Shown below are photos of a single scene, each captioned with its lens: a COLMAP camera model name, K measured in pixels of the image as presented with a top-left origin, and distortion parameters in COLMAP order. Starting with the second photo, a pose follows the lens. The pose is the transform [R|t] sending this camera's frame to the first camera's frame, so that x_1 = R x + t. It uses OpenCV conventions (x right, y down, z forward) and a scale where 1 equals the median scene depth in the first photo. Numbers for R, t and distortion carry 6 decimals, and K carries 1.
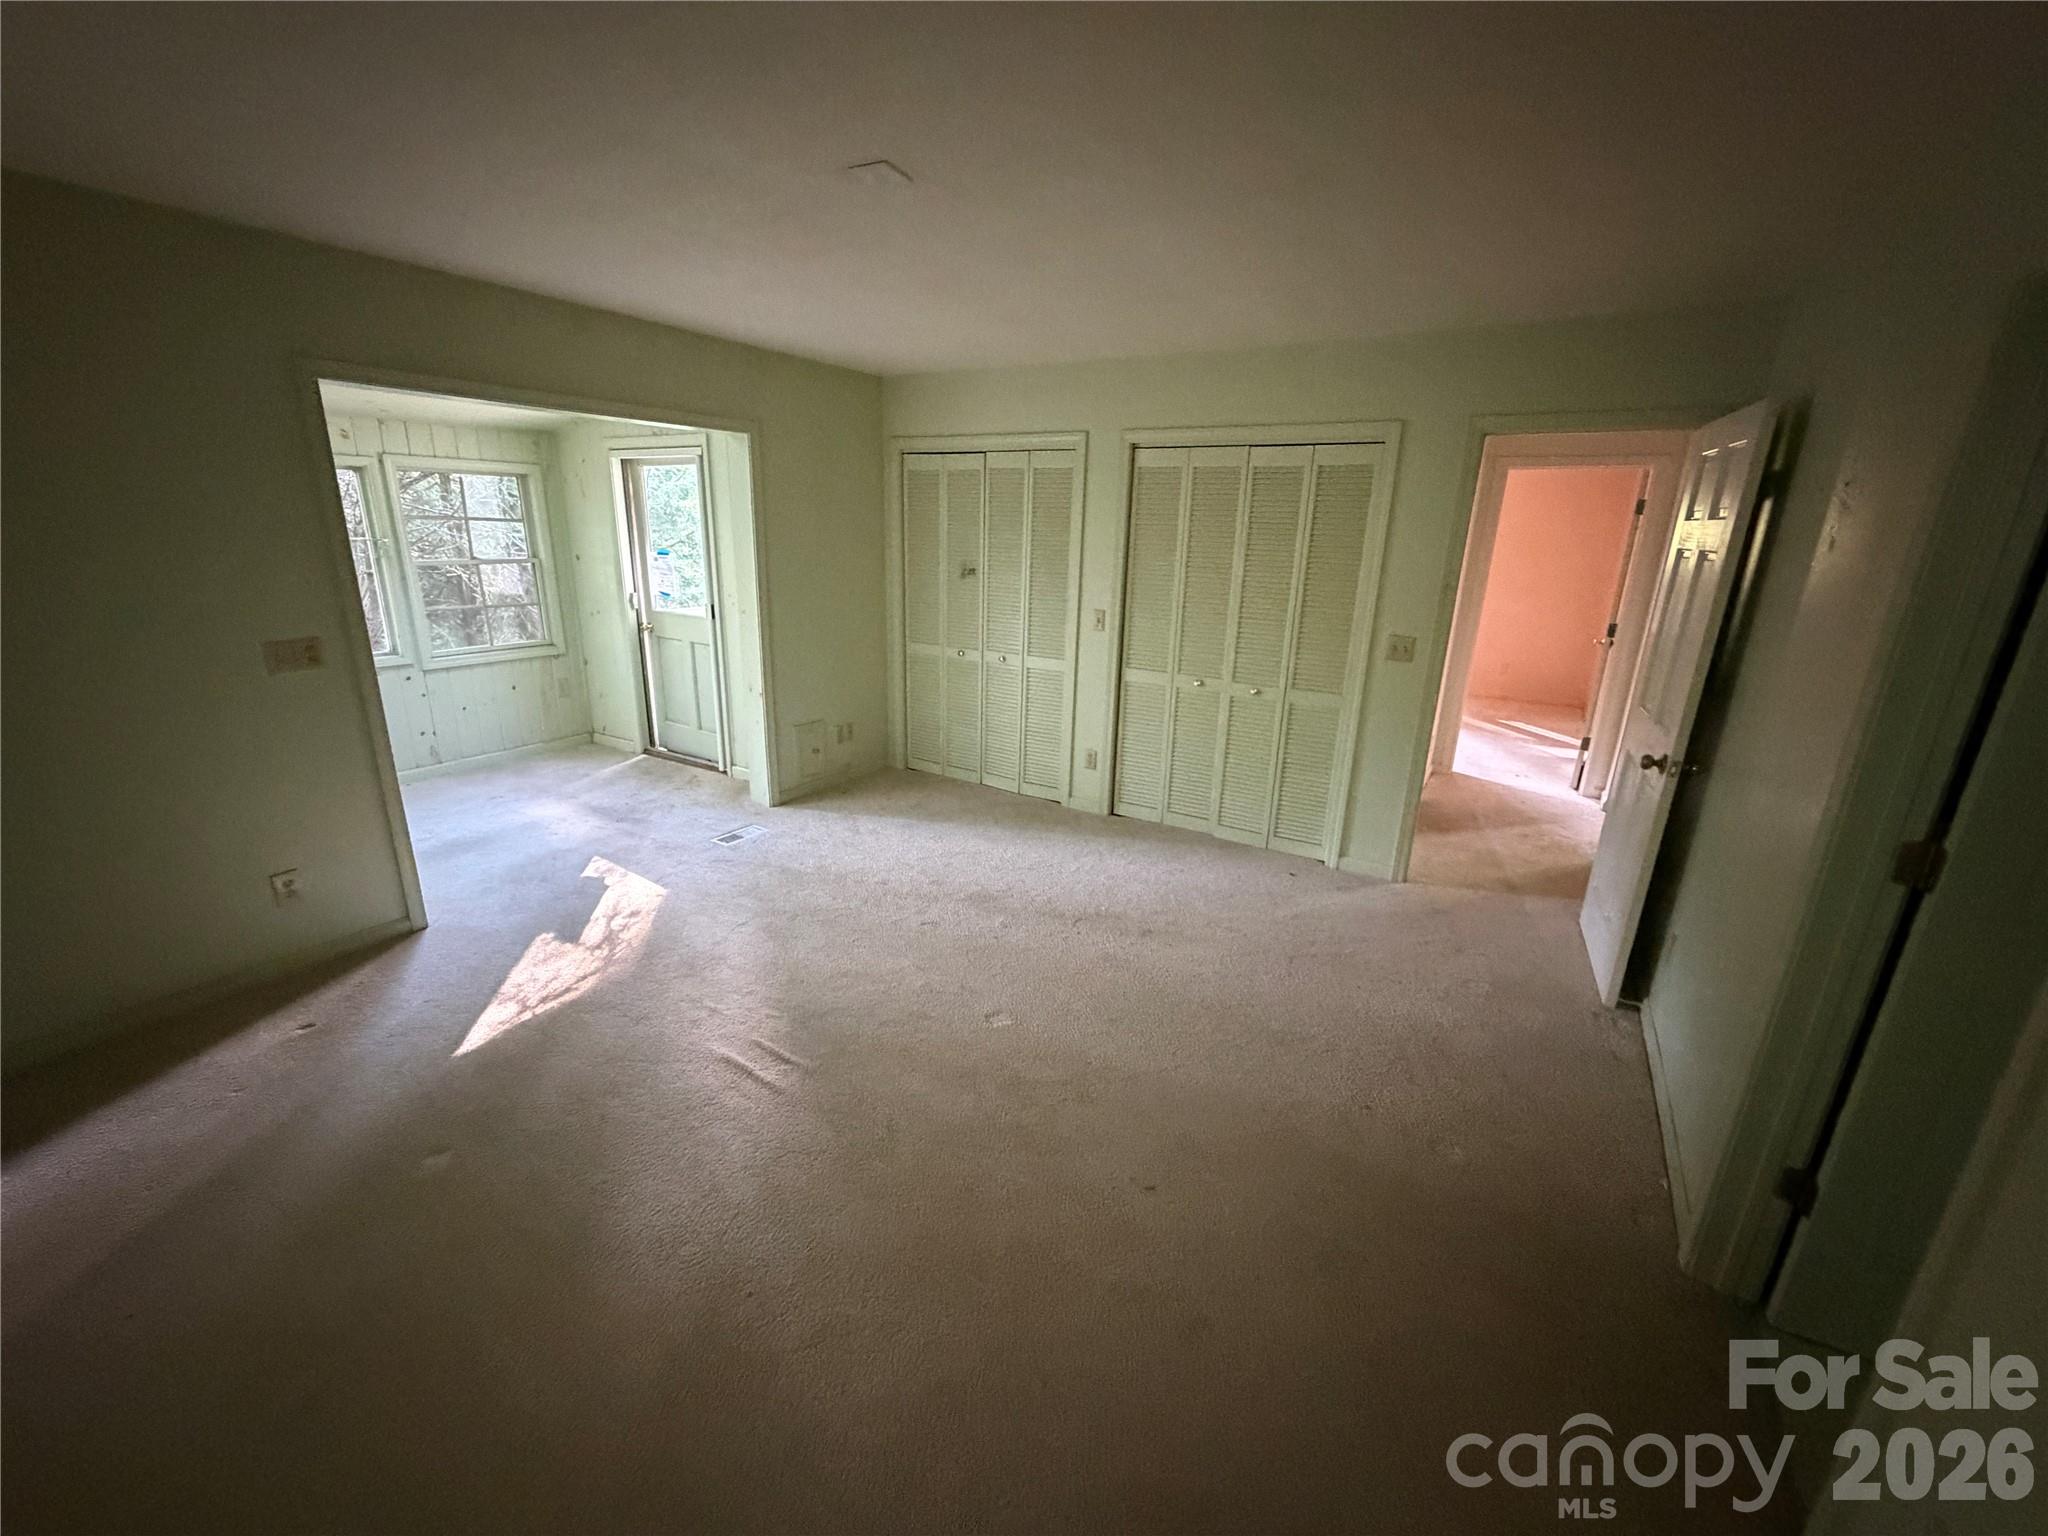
lens RADIAL K [[813.3, 0, 1019.3], [0, 813.3, 766.8], [0, 0, 1]] dist [0.000003, 0.000133]
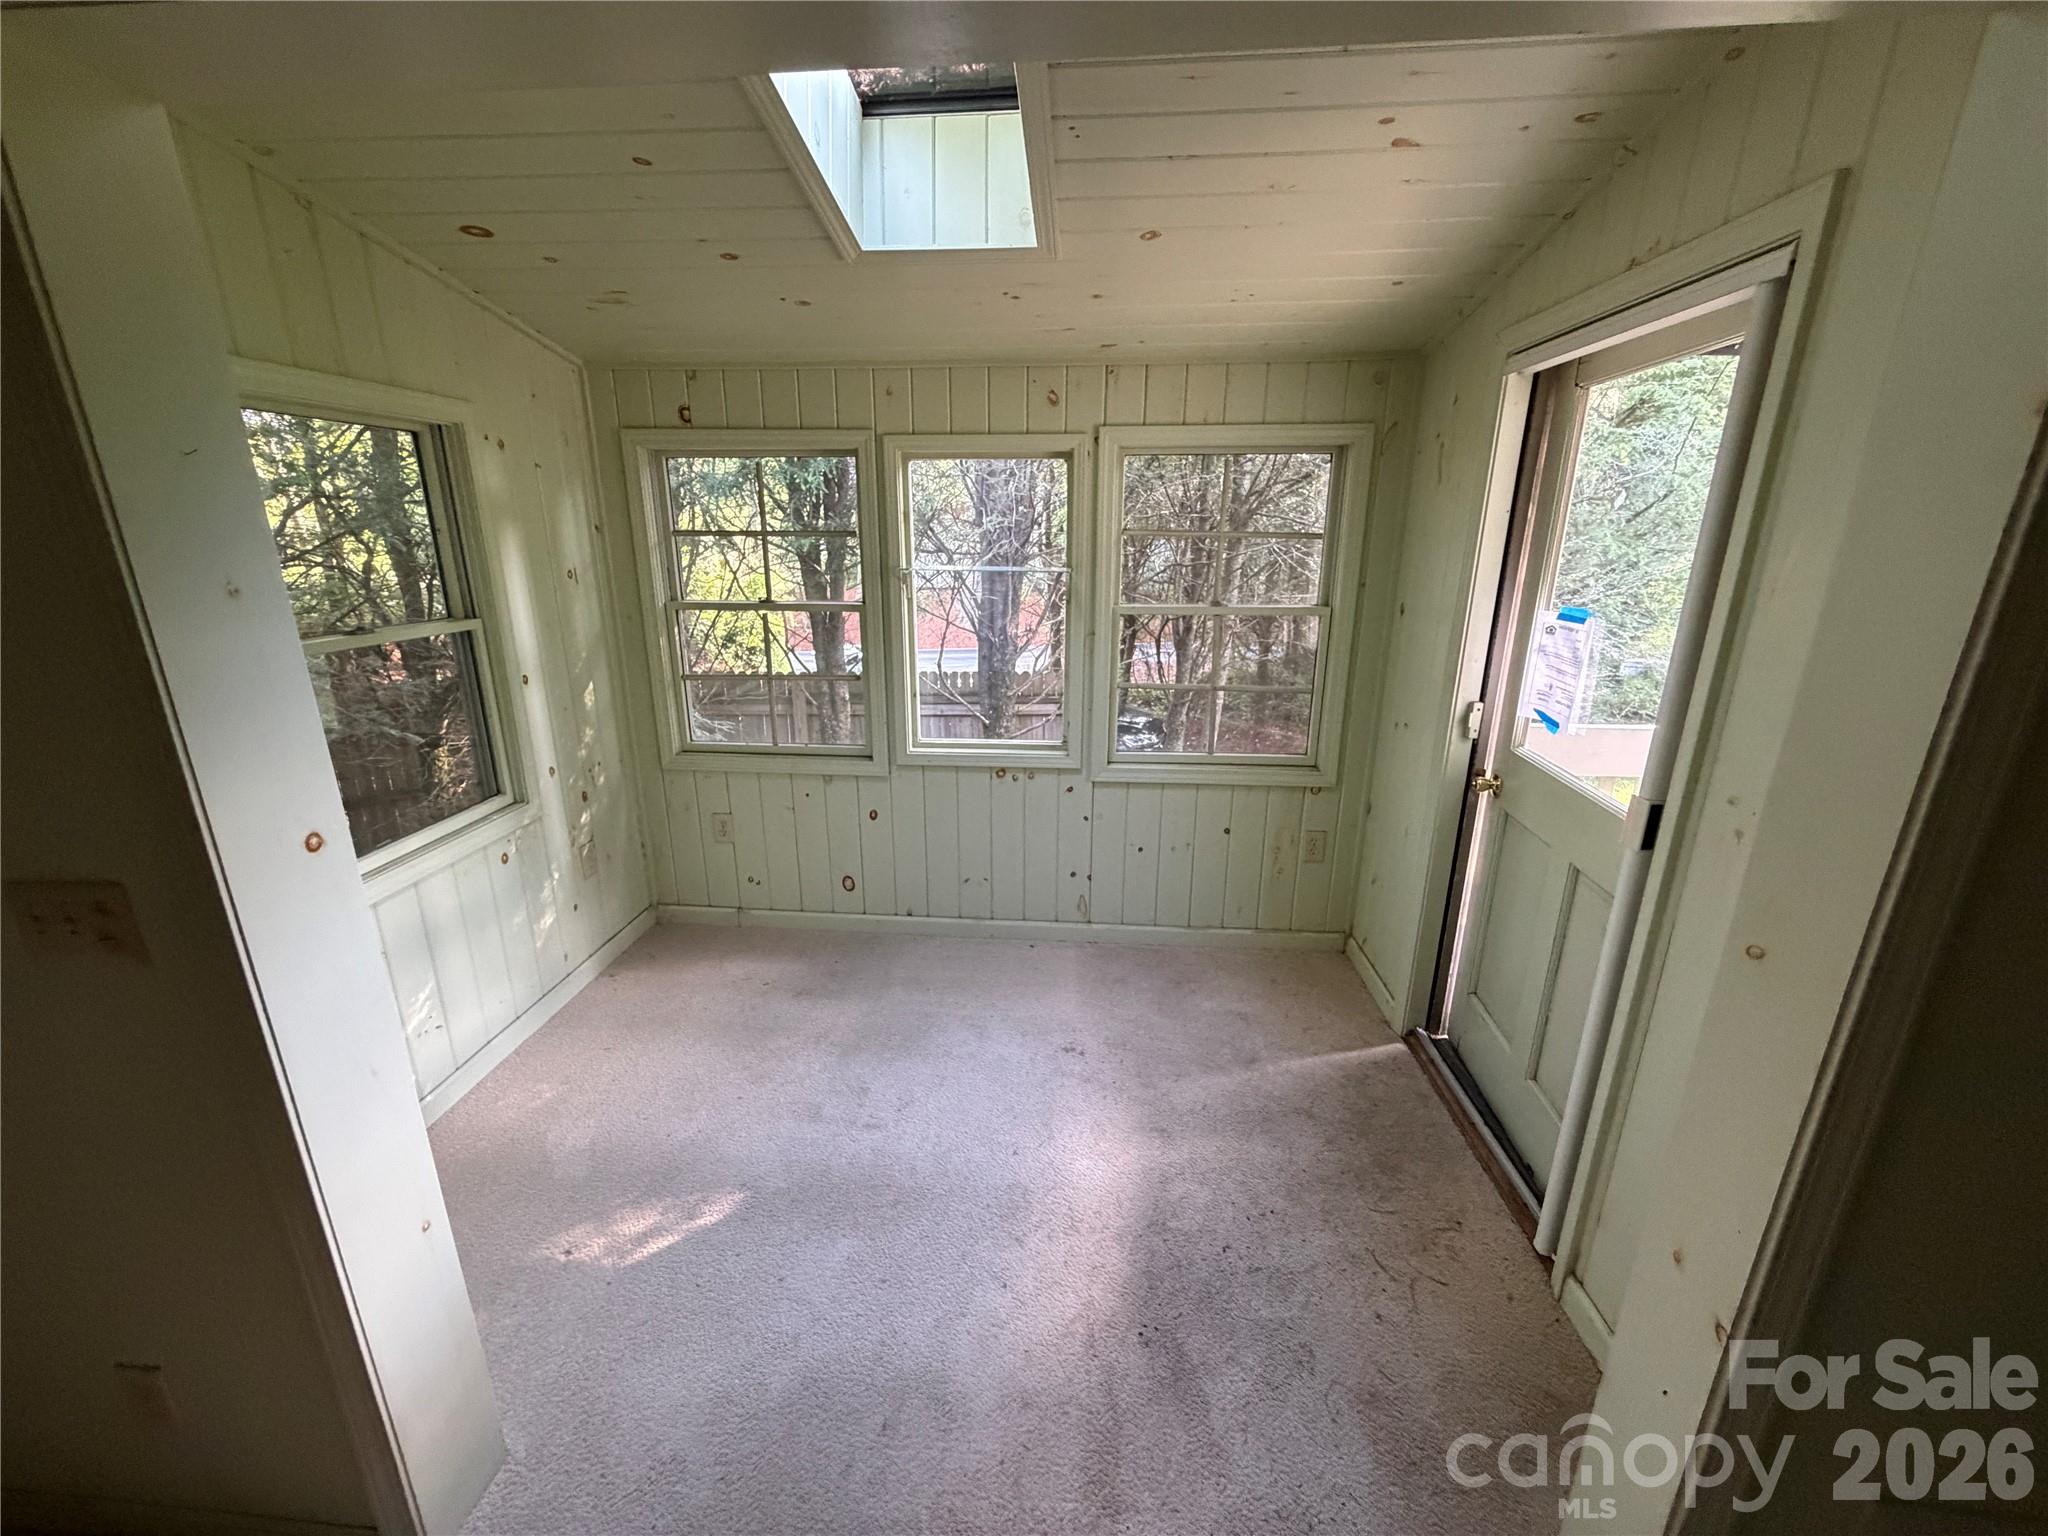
lens RADIAL K [[820.7, 0, 1019.0], [0, 820.7, 768.0], [0, 0, 1]] dist [-0.000471, 0.000630]
pose [[0.449208, 0.228910, -0.863604, -0.223061], [-0.244718, 0.961177, 0.127481, -0.192334], [0.859258, 0.154074, 0.487787, 0.644020]]
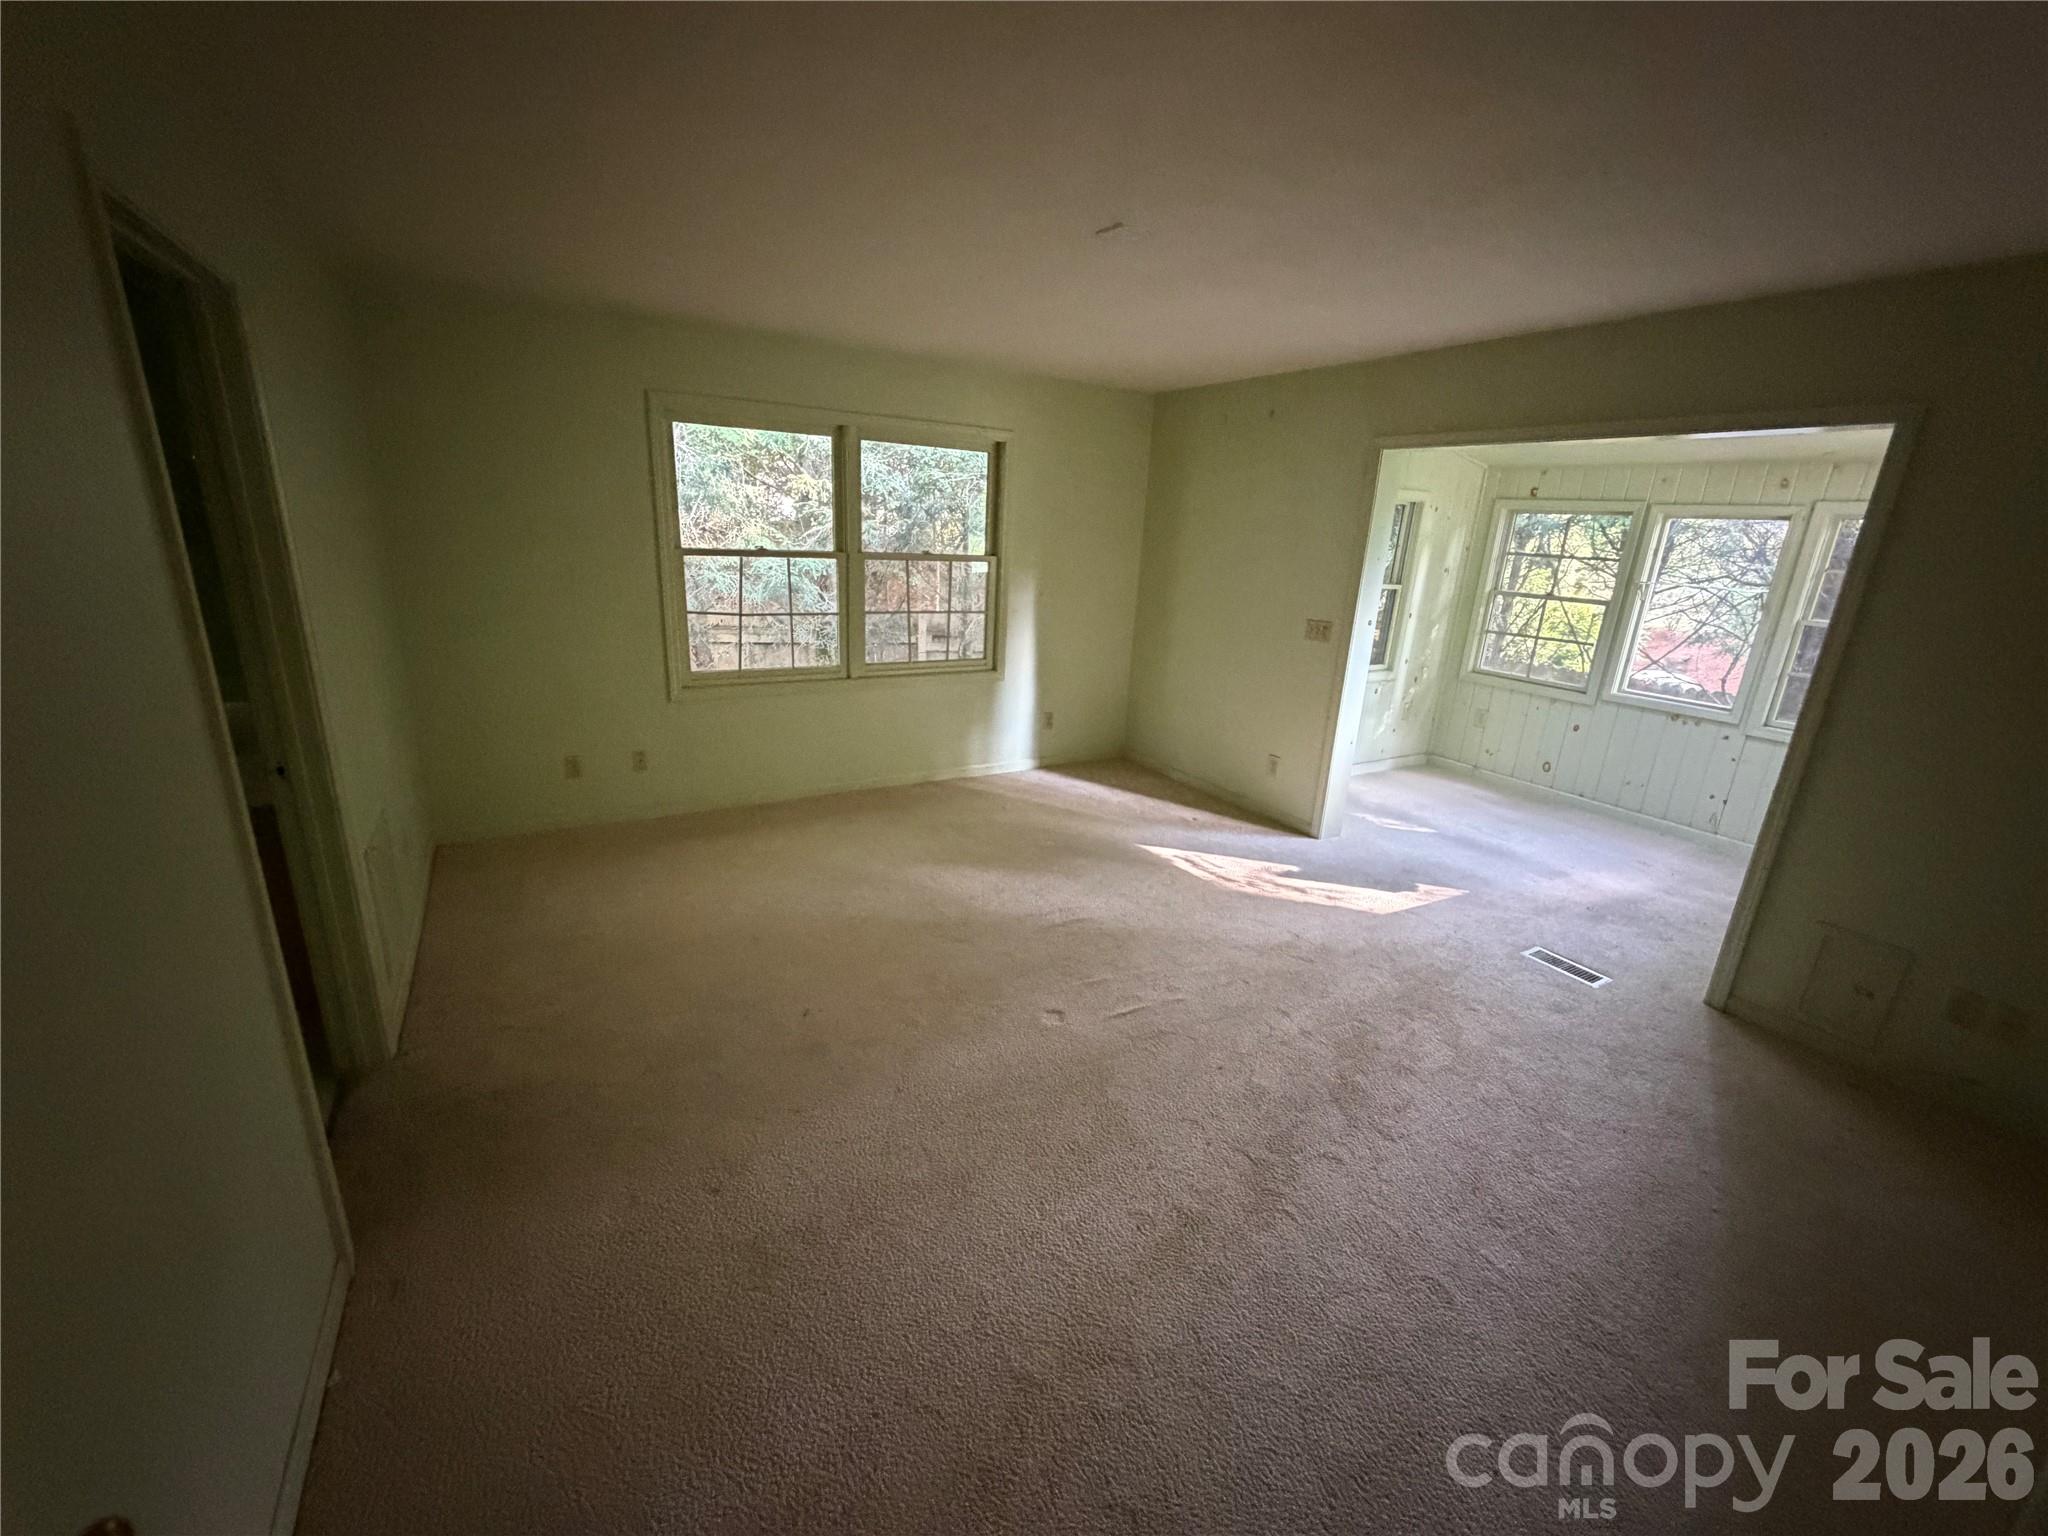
lens RADIAL K [[820.7, 0, 1019.0], [0, 820.7, 768.0], [0, 0, 1]] dist [-0.000471, 0.000630]
pose [[-0.456978, 0.207365, -0.864969, 0.438041], [-0.312075, 0.873250, 0.374224, -0.174671], [0.832935, 0.440948, -0.334342, 0.641723]]
